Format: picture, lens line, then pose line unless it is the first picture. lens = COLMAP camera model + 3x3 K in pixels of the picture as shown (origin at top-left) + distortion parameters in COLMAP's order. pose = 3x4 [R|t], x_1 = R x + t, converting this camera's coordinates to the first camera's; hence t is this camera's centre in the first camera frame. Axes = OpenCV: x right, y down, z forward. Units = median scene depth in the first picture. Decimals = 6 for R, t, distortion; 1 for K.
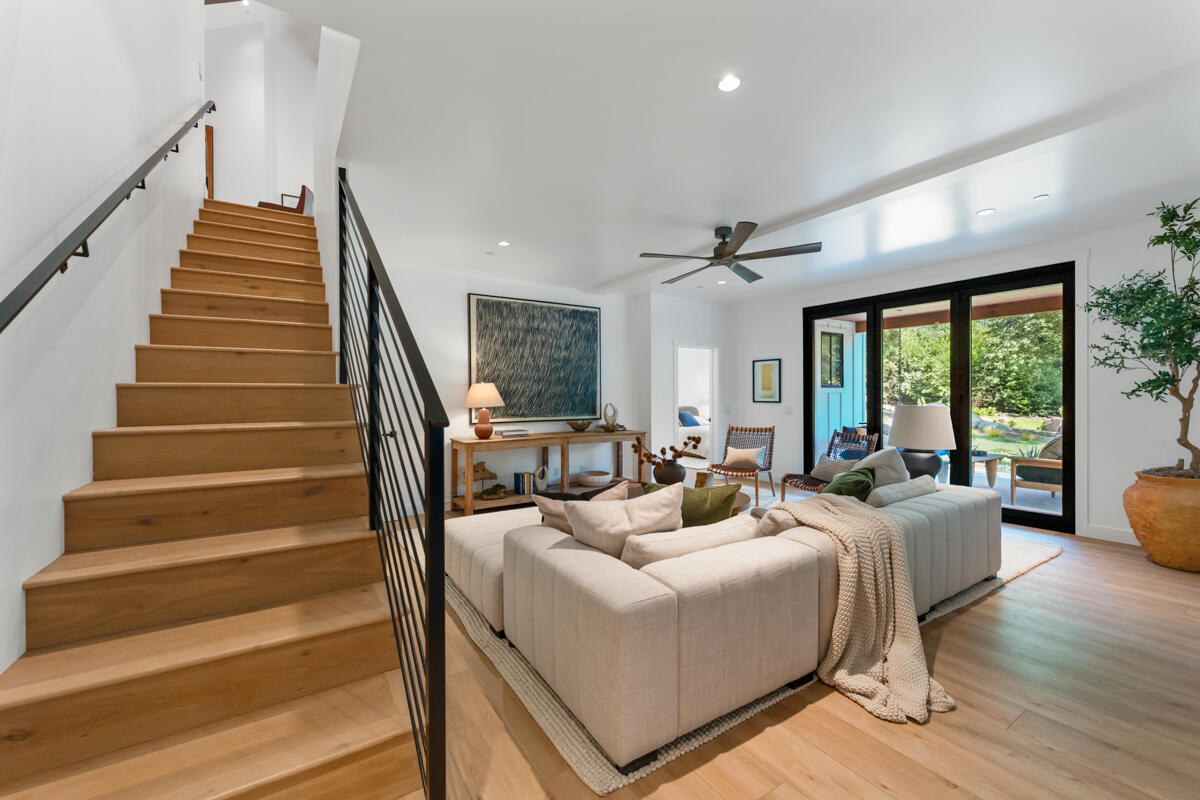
lens RADIAL K [[483.8, 0, 598.2], [0, 483.8, 396.3], [0, 0, 1]] dist [0.000671, 0.000308]
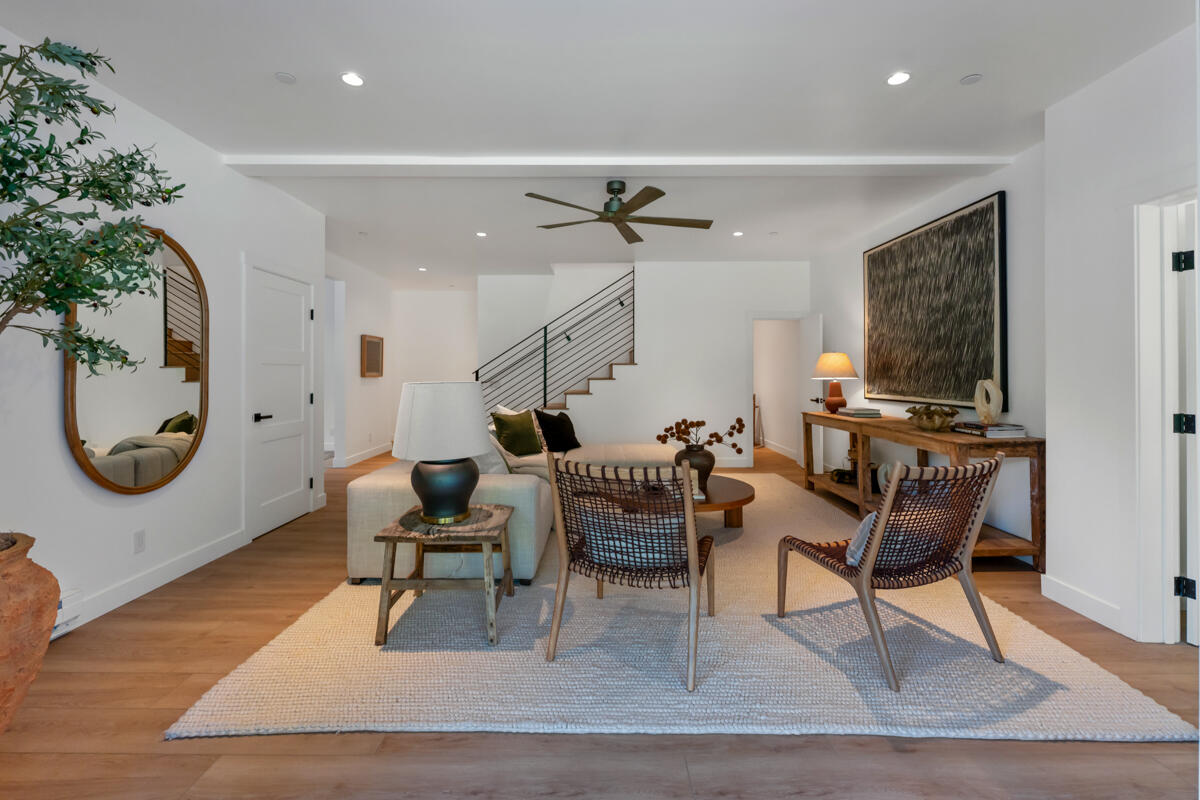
lens RADIAL K [[483.8, 0, 598.2], [0, 483.8, 396.3], [0, 0, 1]] dist [0.000671, 0.000308]
pose [[-0.530543, 0.048270, -0.846283, 0.692057], [-0.000665, 0.998353, 0.057361, 0.002814], [0.847658, 0.030996, -0.529637, 0.957757]]
